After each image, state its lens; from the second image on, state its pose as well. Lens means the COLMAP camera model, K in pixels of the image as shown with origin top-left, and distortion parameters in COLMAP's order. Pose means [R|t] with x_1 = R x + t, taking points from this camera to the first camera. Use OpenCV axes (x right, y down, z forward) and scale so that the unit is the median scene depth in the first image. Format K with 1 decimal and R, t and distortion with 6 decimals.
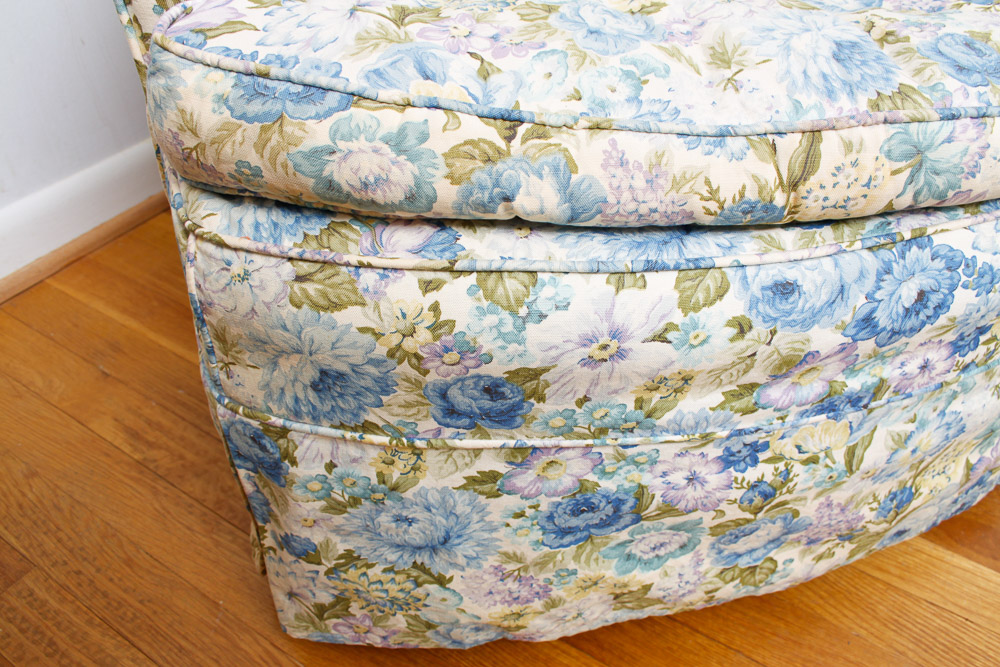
lens RADIAL K [[810.6, 0, 518.0], [0, 810.6, 346.0], [0, 0, 1]] dist [-0.127929, 0.064396]
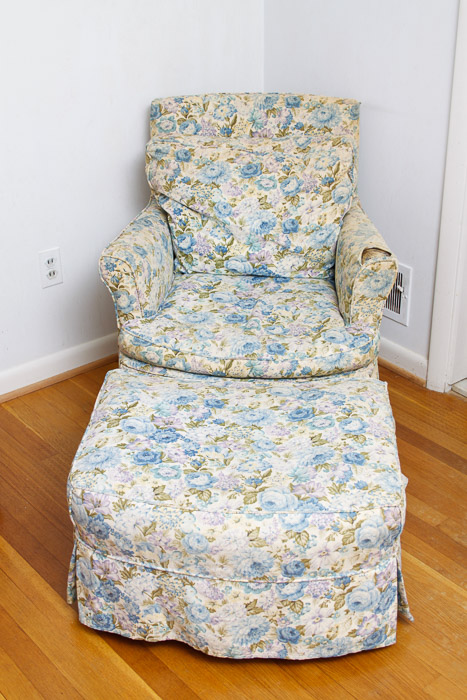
lens RADIAL K [[990.1, 0, 229.2], [0, 990.1, 352.5], [0, 0, 1]] dist [-0.070351, 0.000000]
pose [[0.947175, 0.125913, -0.294967, 2.152753], [-0.189024, 0.962161, -0.196257, 0.924204], [0.259095, 0.241646, 0.935135, -4.885159]]
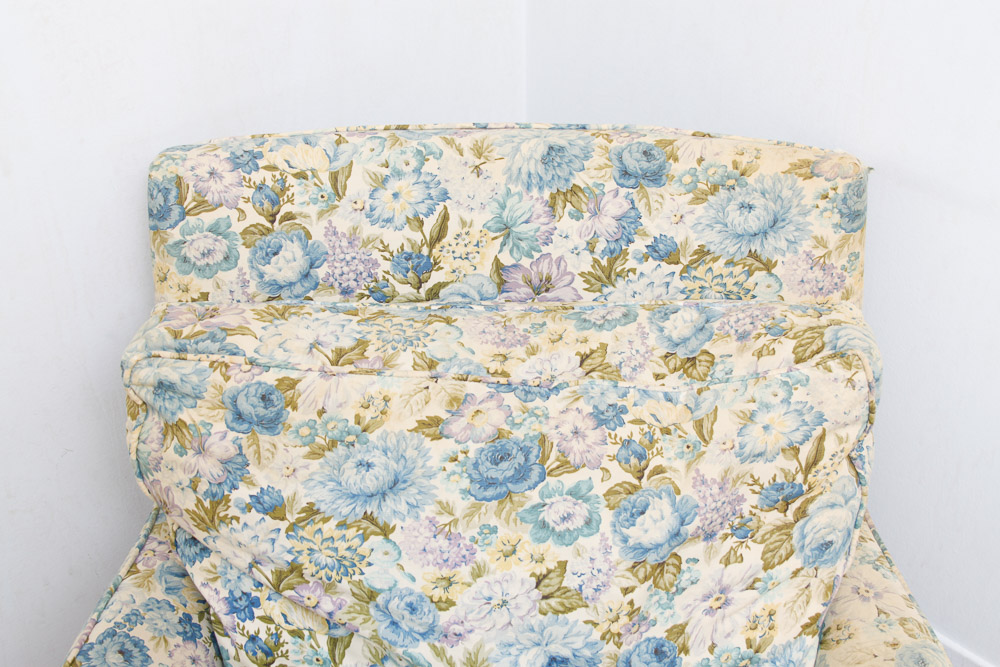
lens RADIAL K [[1583.9, 0, 523.7], [0, 1583.9, 326.2], [0, 0, 1]] dist [-0.031733, 0.000000]
pose [[0.965766, 0.129697, -0.224665, 0.755440], [-0.164932, 0.975459, -0.145870, -1.551686], [0.200232, 0.177931, 0.963456, -1.600657]]
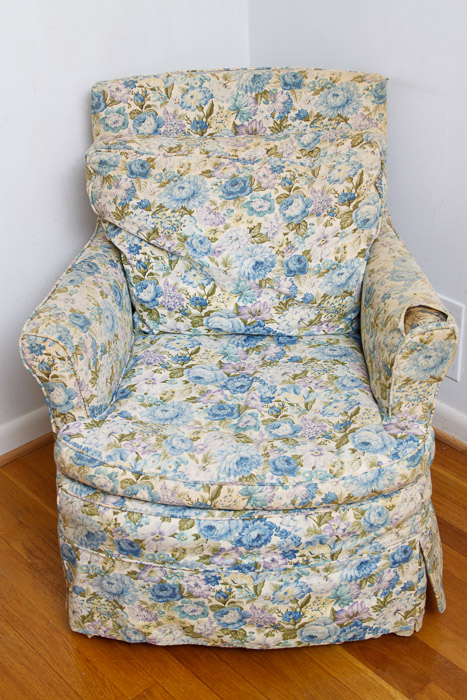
lens RADIAL K [[1084.7, 0, 235.3], [0, 1084.7, 342.7], [0, 0, 1]] dist [-0.029731, 0.000000]
pose [[0.956111, 0.100772, -0.275131, 1.616497], [-0.148294, 0.976279, -0.157759, -0.126310], [0.252707, 0.191636, 0.948375, -3.547674]]
